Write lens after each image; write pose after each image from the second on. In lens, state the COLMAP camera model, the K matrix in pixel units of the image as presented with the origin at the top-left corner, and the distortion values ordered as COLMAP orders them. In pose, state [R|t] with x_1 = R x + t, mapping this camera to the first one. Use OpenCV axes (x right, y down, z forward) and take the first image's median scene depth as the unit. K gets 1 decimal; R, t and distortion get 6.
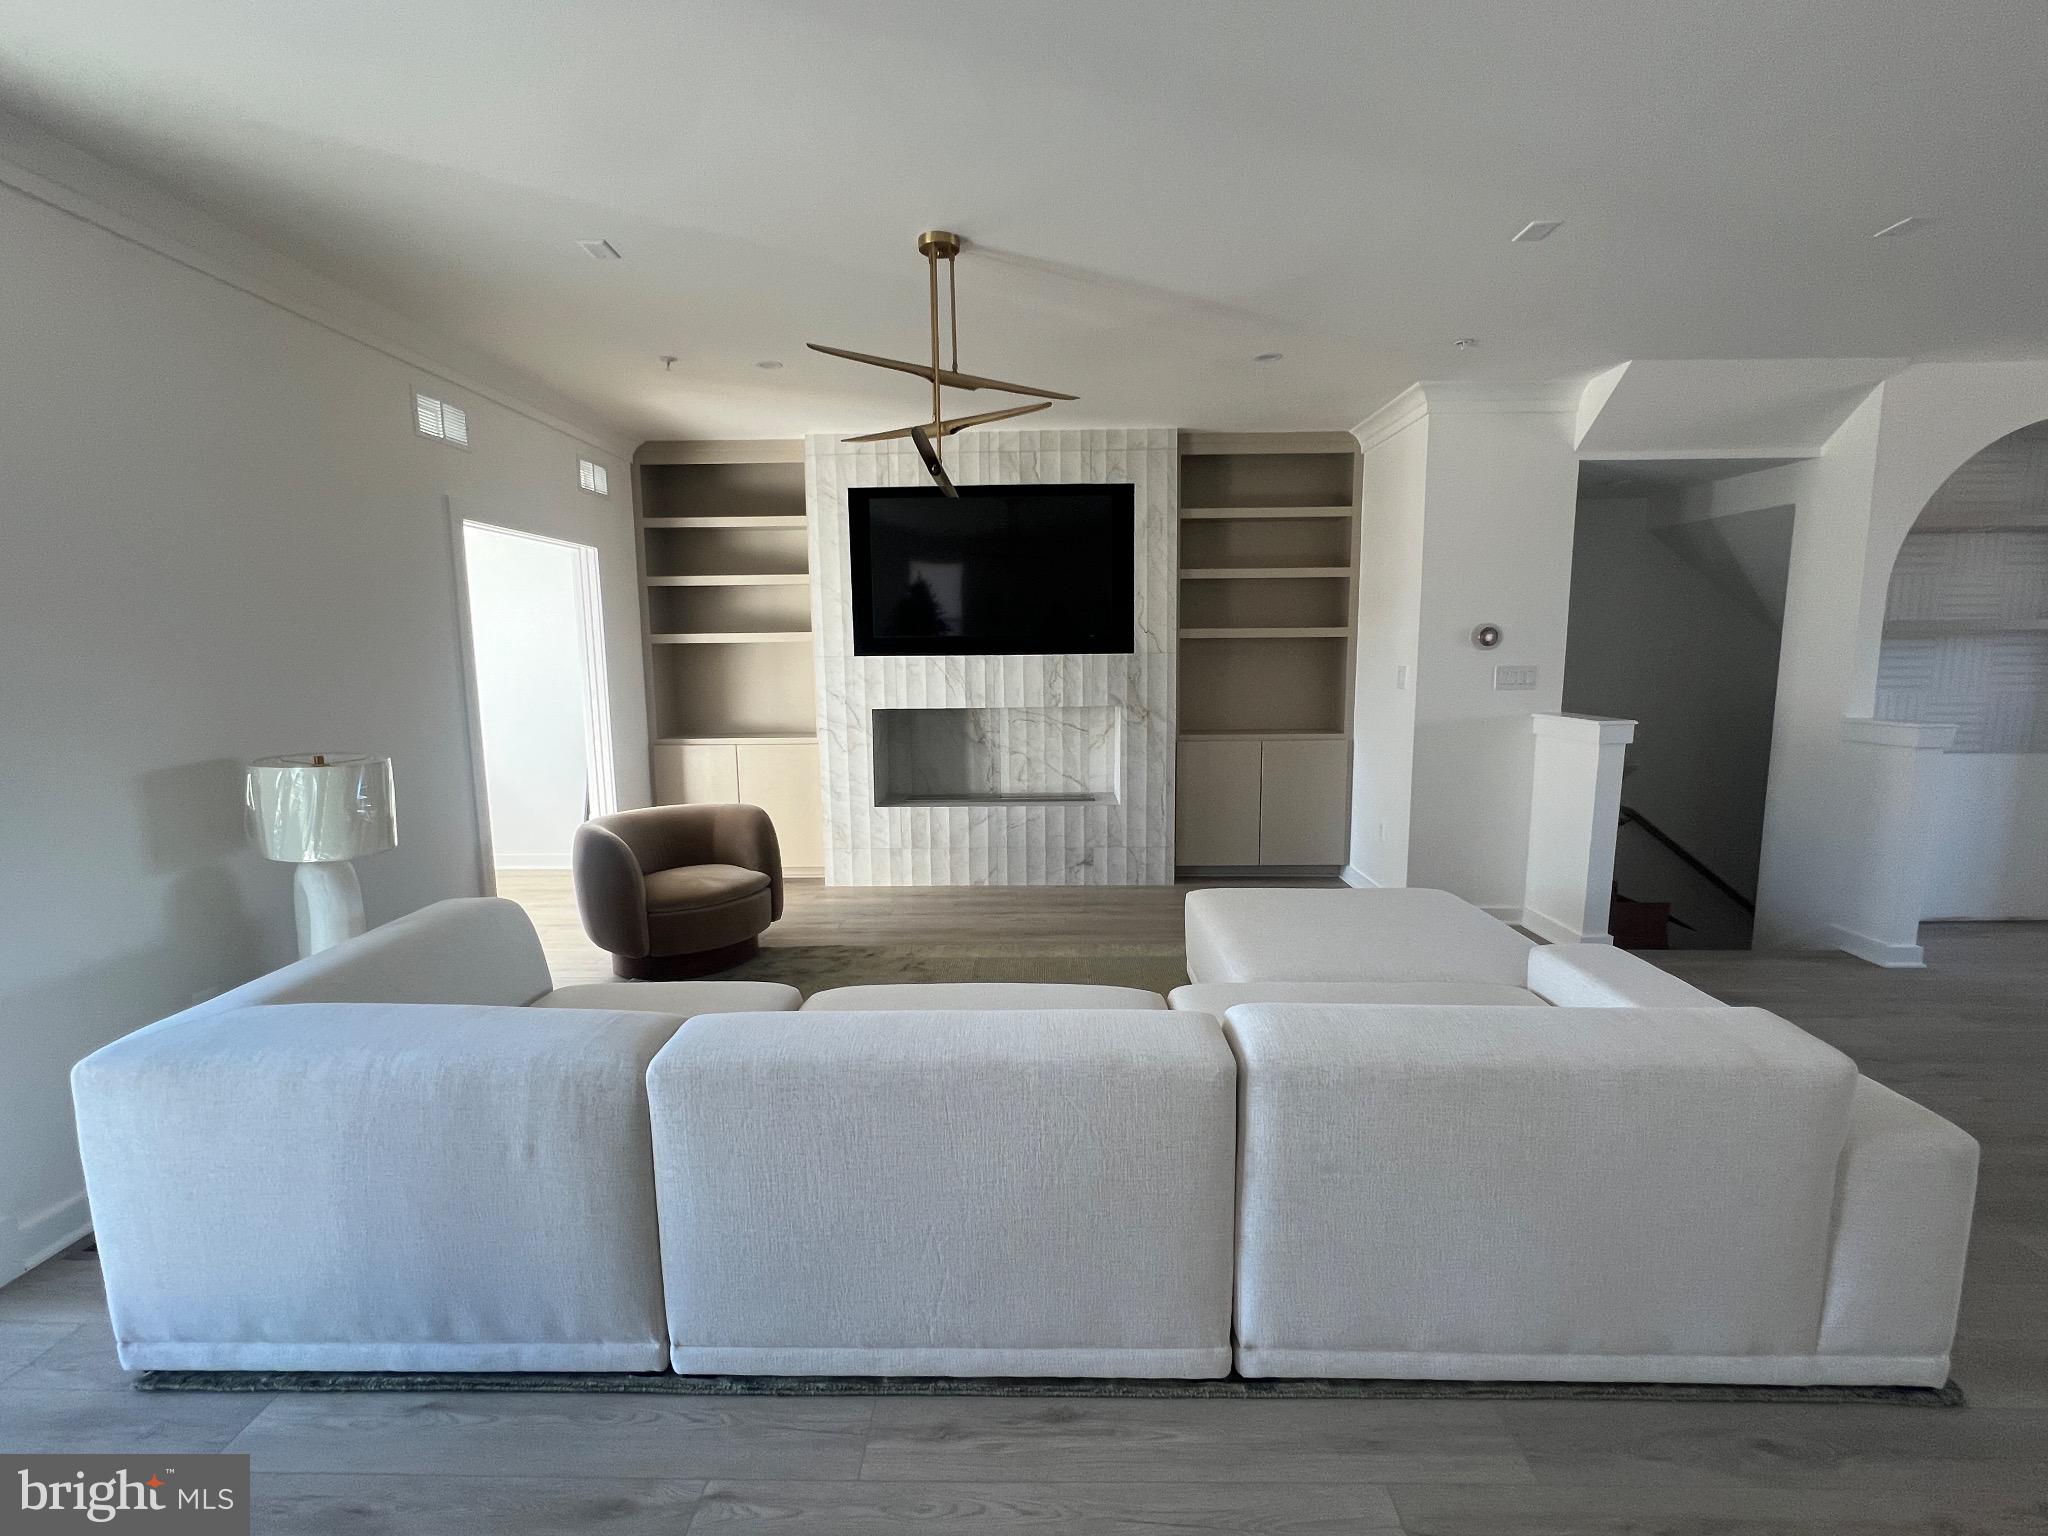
lens RADIAL K [[909.4, 0, 1026.2], [0, 909.4, 774.3], [0, 0, 1]] dist [0.002286, 0.000120]
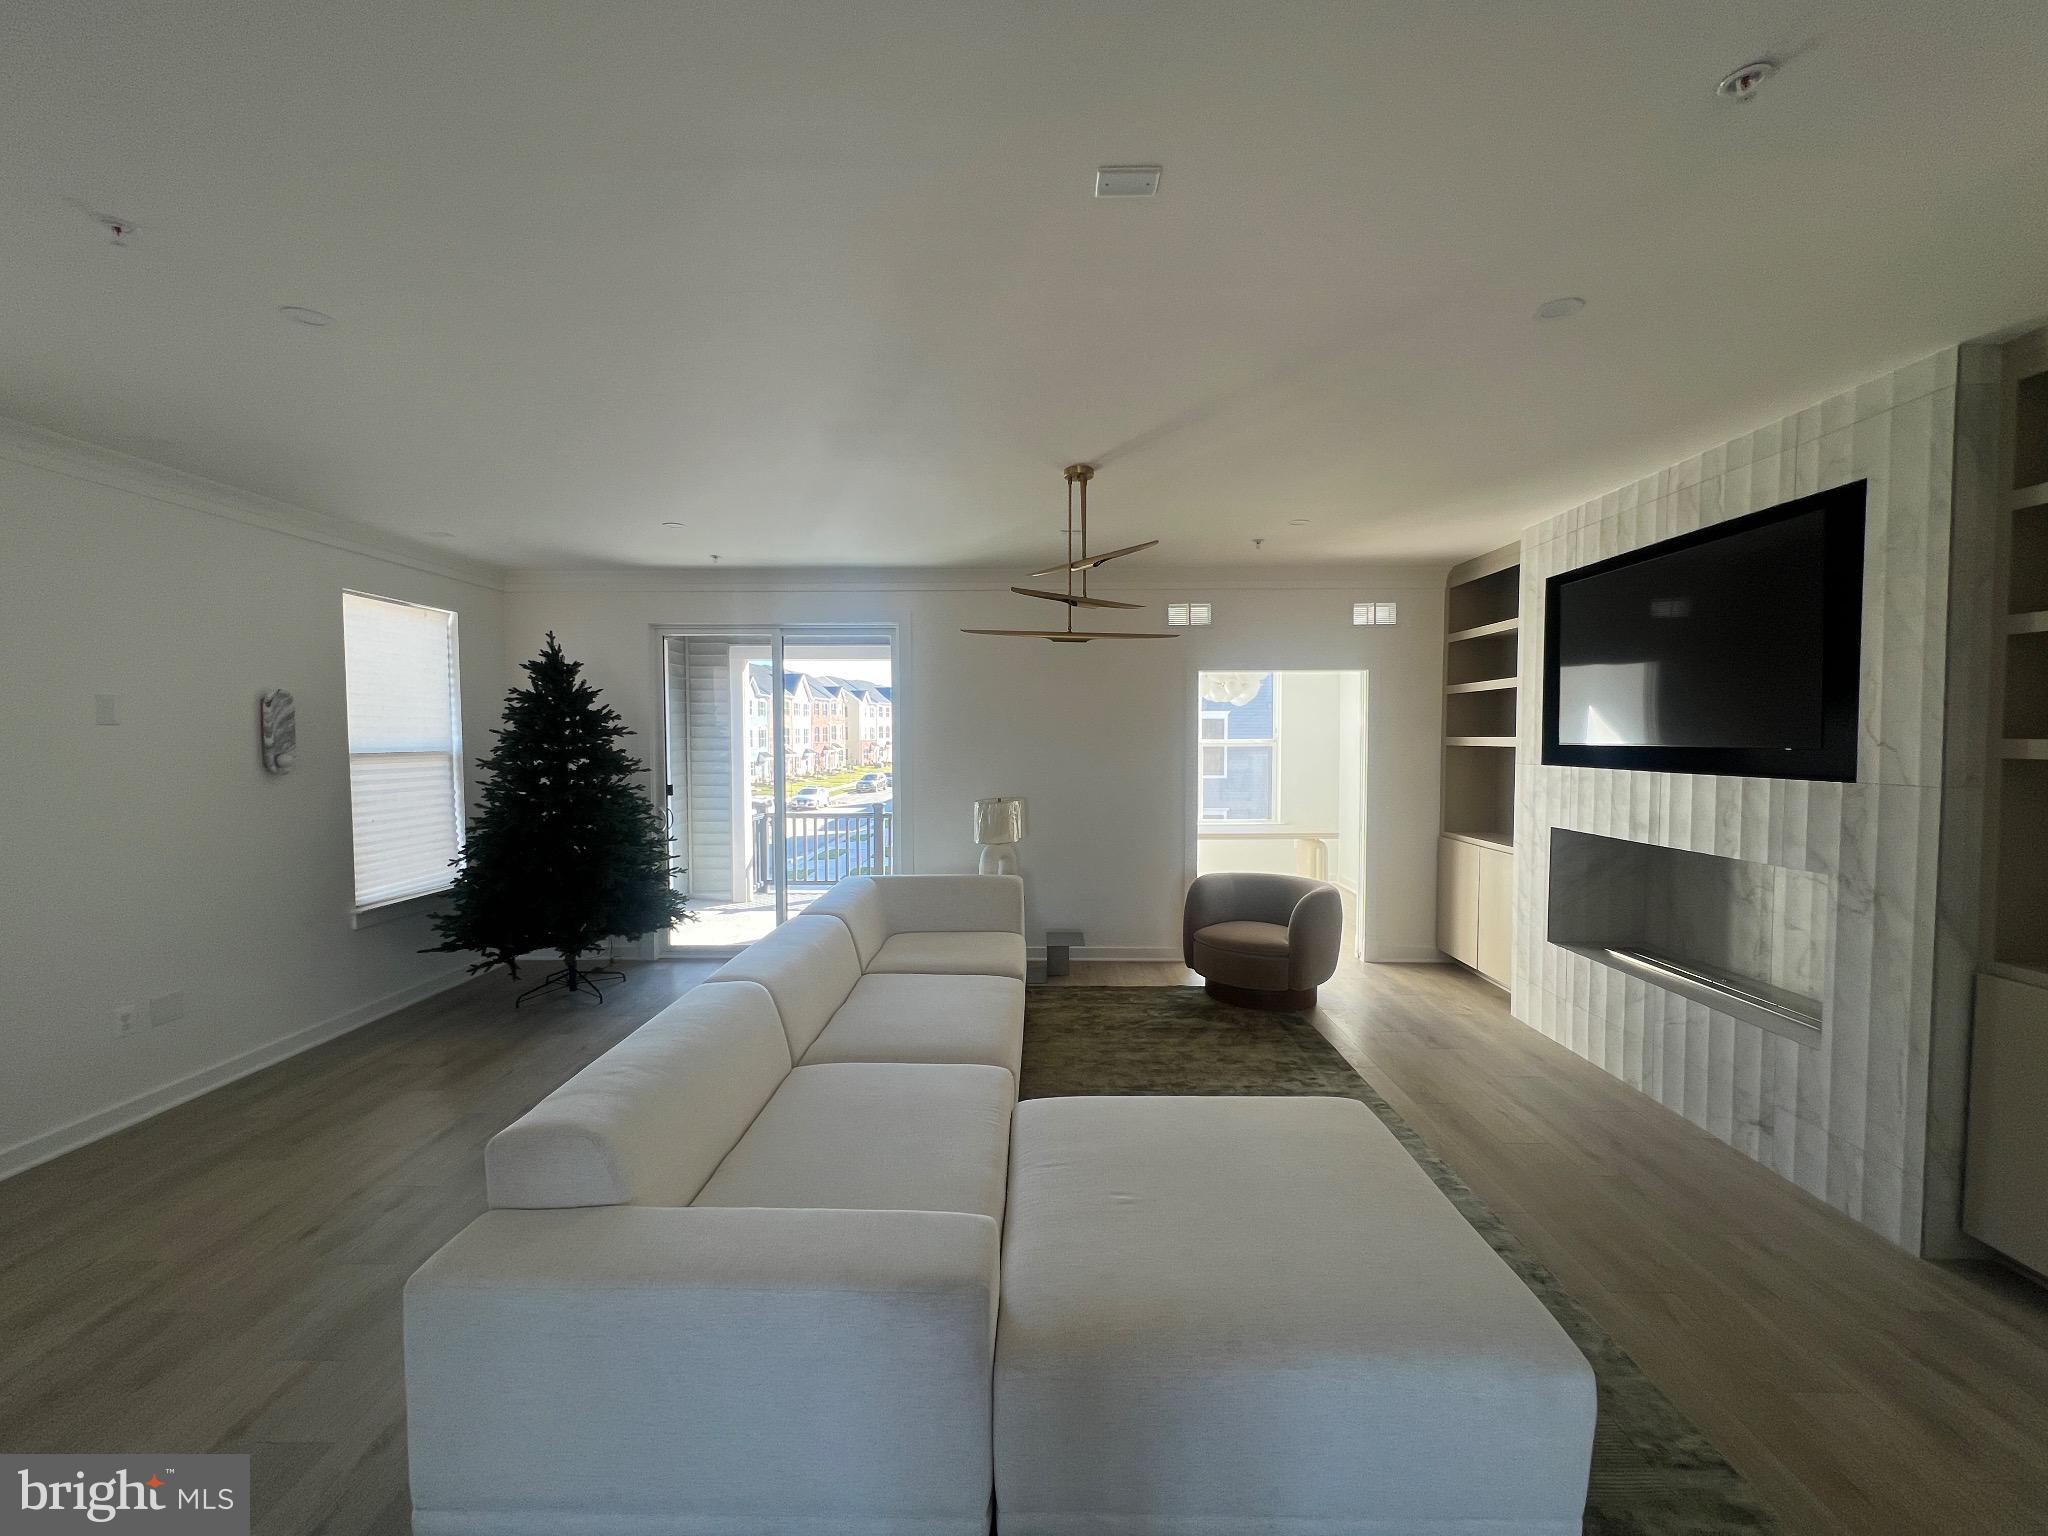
lens RADIAL K [[814.9, 0, 1027.7], [0, 814.9, 771.1], [0, 0, 1]] dist [-0.003644, -0.000130]
pose [[0.009241, 0.053804, -0.998509, 0.595114], [-0.136951, 0.989210, 0.052036, -0.096643], [0.990535, 0.136266, 0.016510, 0.495892]]
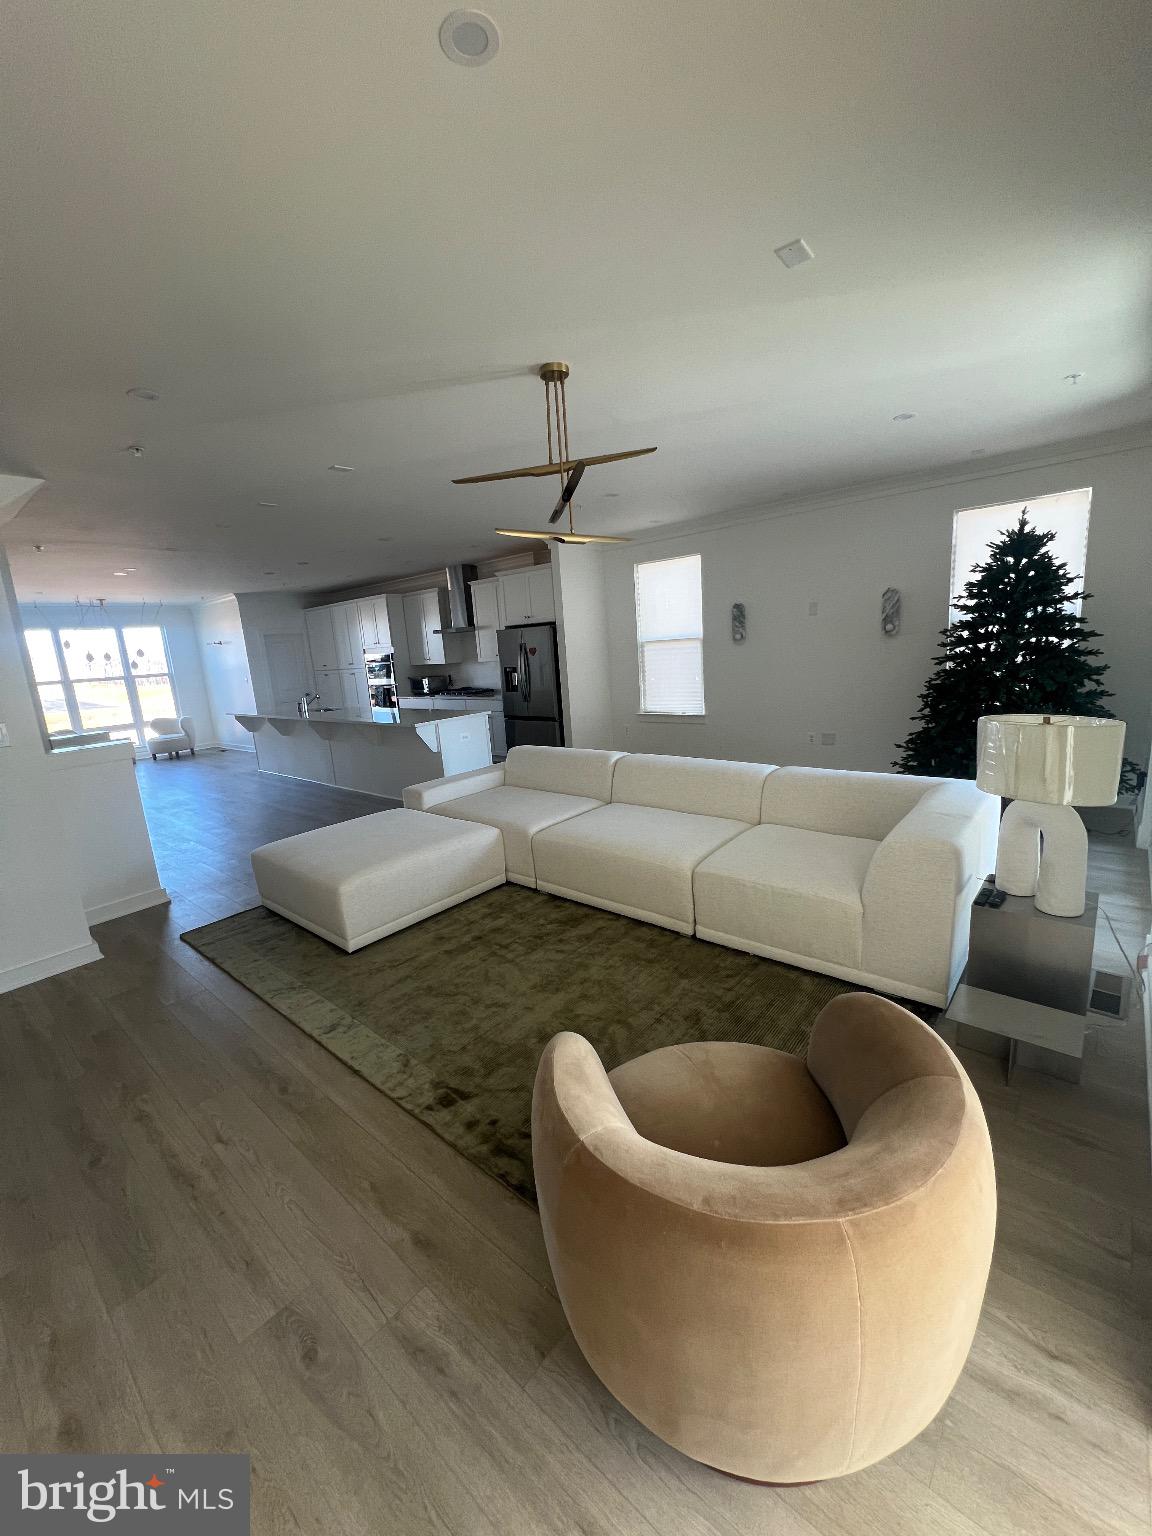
lens RADIAL K [[606.9, 0, 578.3], [0, 606.9, 764.6], [0, 0, 1]] dist [-0.000272, -0.000270]
pose [[-0.772388, -0.062285, 0.632090, -0.395289], [0.165497, 0.941067, 0.294962, -0.143963], [-0.613211, 0.332434, -0.716561, 0.957172]]
